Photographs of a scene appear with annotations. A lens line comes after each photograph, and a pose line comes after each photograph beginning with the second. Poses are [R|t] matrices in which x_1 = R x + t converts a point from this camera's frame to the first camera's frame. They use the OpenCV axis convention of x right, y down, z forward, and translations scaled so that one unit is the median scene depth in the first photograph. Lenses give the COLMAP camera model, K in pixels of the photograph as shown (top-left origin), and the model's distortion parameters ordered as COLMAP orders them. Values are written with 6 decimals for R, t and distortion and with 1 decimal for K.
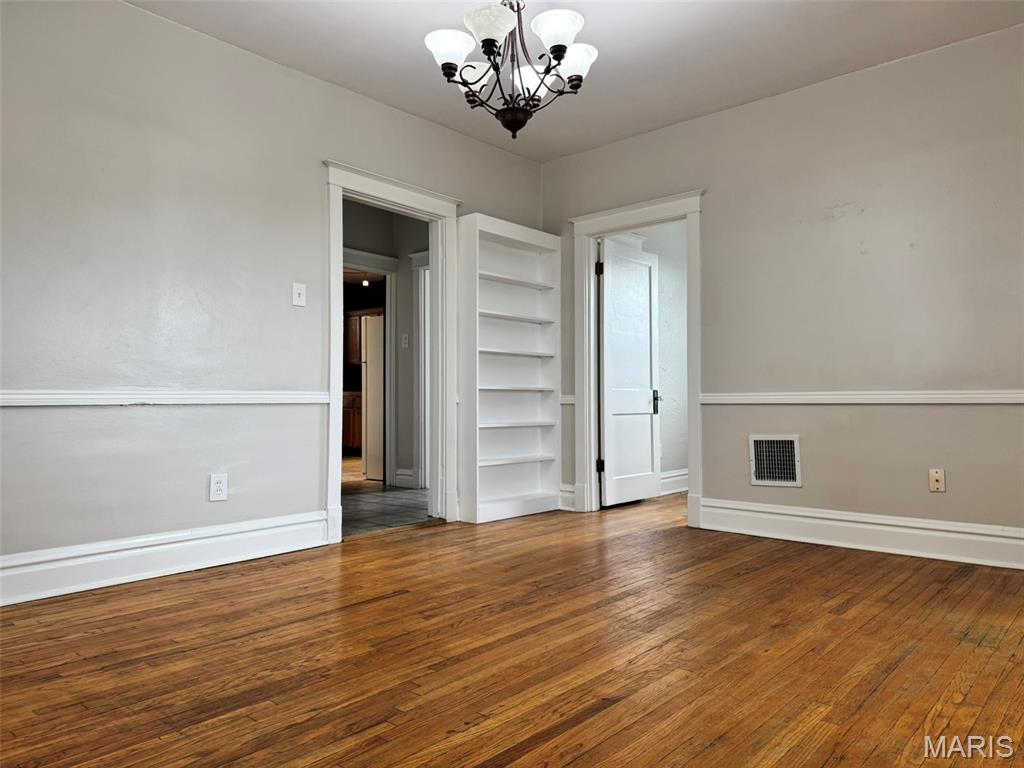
lens RADIAL K [[698.6, 0, 523.4], [0, 698.6, 382.5], [0, 0, 1]] dist [-0.002178, -0.001037]
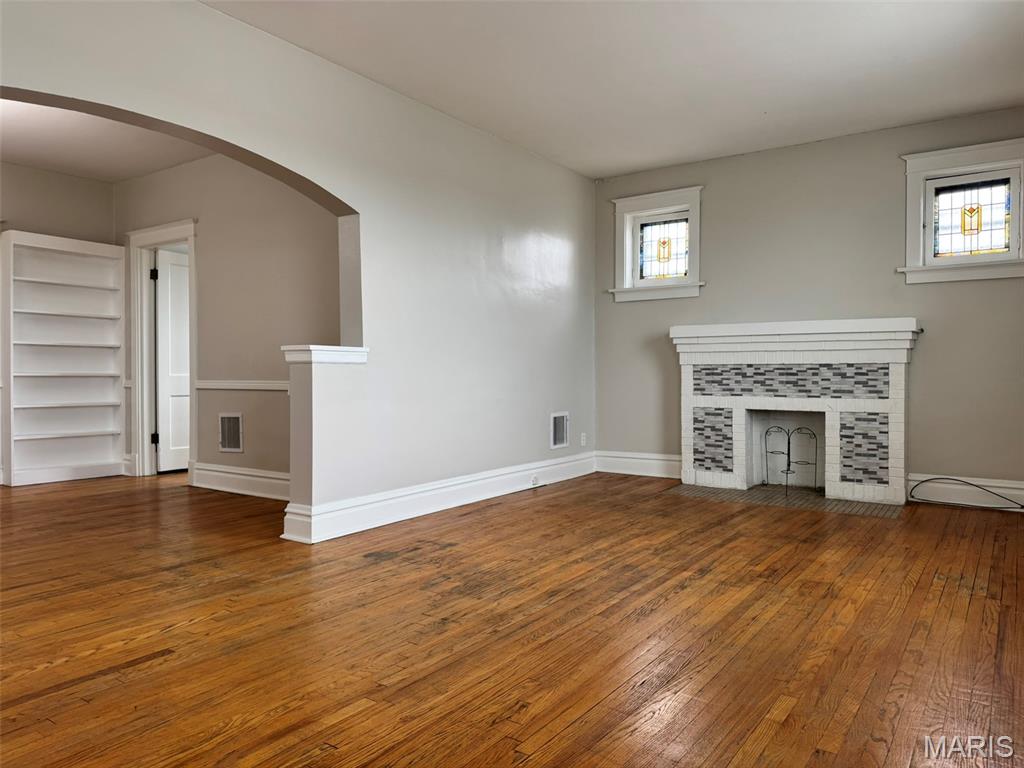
lens RADIAL K [[713.8, 0, 510.0], [0, 713.8, 380.8], [0, 0, 1]] dist [0.104195, -0.143533]
pose [[0.992271, 0.004193, 0.124022, 0.768312], [-0.008266, 0.999443, 0.032342, -0.036013], [-0.123817, -0.033117, 0.991752, -0.437362]]
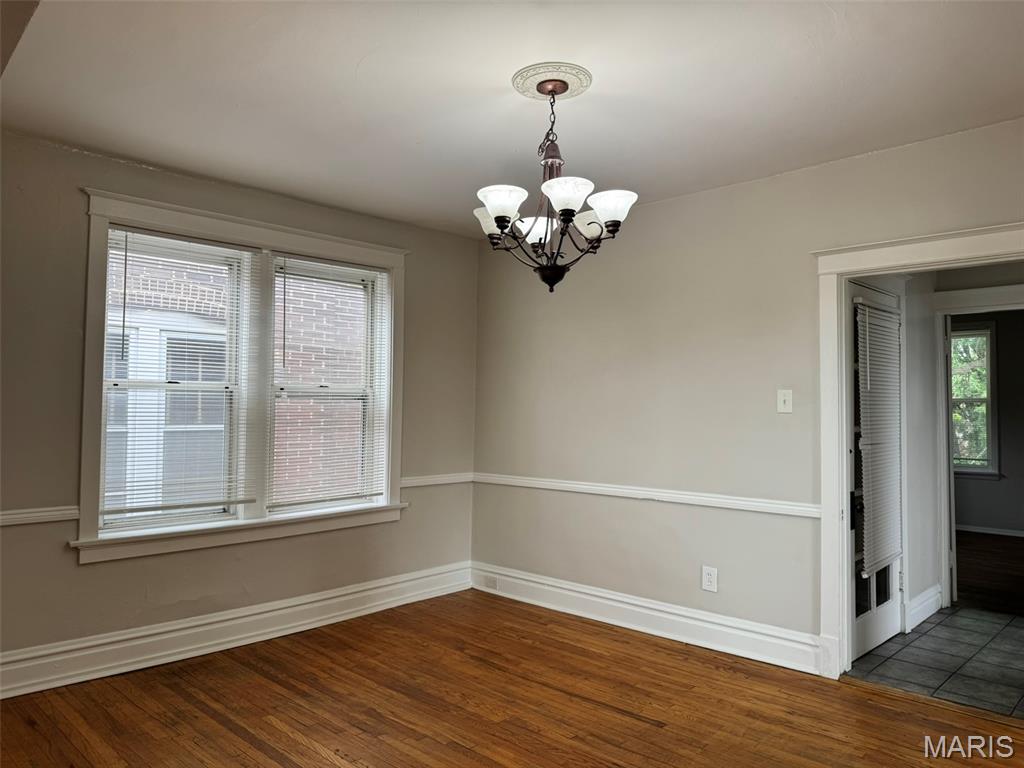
lens RADIAL K [[713.8, 0, 510.0], [0, 713.8, 380.8], [0, 0, 1]] dist [0.104195, -0.143533]
pose [[-0.037510, -0.037248, -0.998602, 0.701425], [0.017343, 0.999130, -0.037919, -0.122995], [0.999146, -0.018741, -0.036831, 0.654933]]
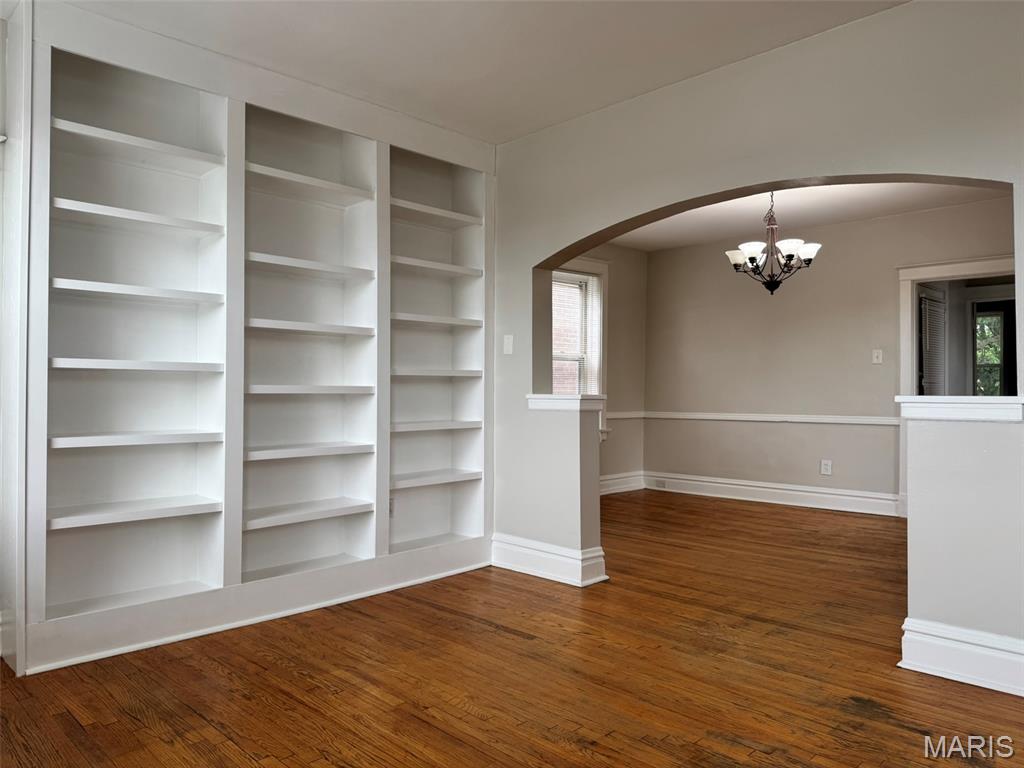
lens RADIAL K [[713.8, 0, 510.0], [0, 713.8, 380.8], [0, 0, 1]] dist [0.104195, -0.143533]
pose [[-0.050944, -0.011985, -0.998630, 1.391835], [0.020226, 0.999711, -0.013030, -0.065789], [0.998497, -0.020862, -0.050687, 0.238778]]
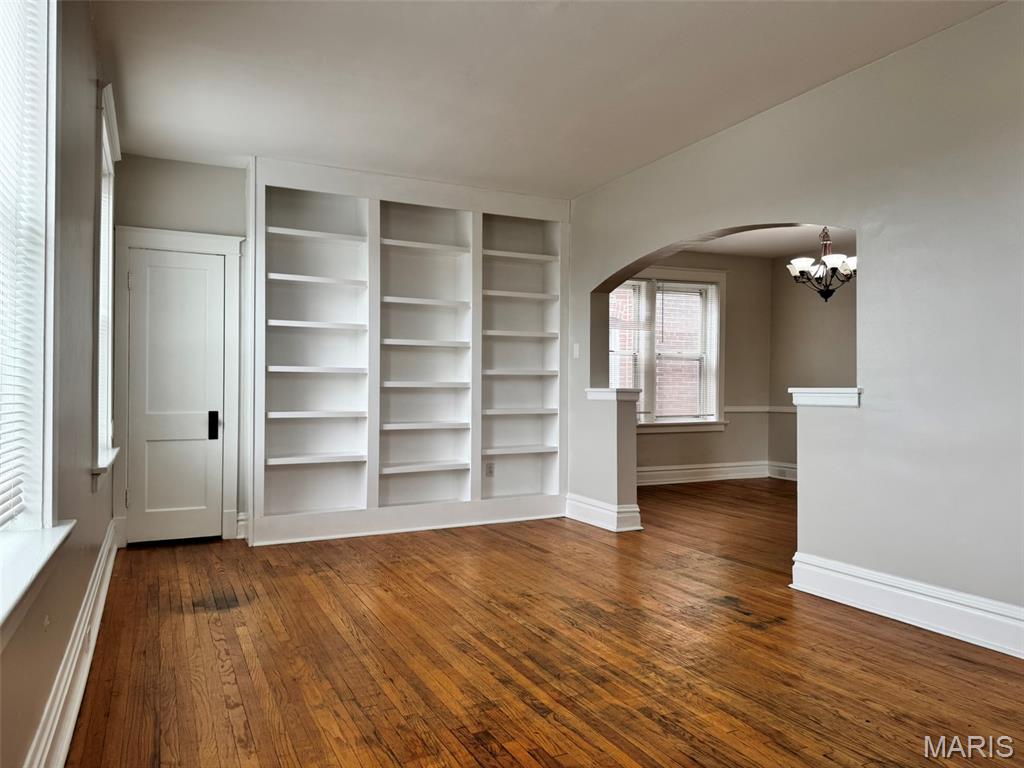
lens RADIAL K [[708.9, 0, 512.0], [0, 708.9, 384.0], [0, 0, 1]] dist [0.187293, -0.328304]
pose [[-0.368496, -0.004368, -0.929619, 1.709470], [0.018875, 0.999748, -0.012180, -0.052616], [0.929438, -0.022034, -0.368321, 0.614093]]
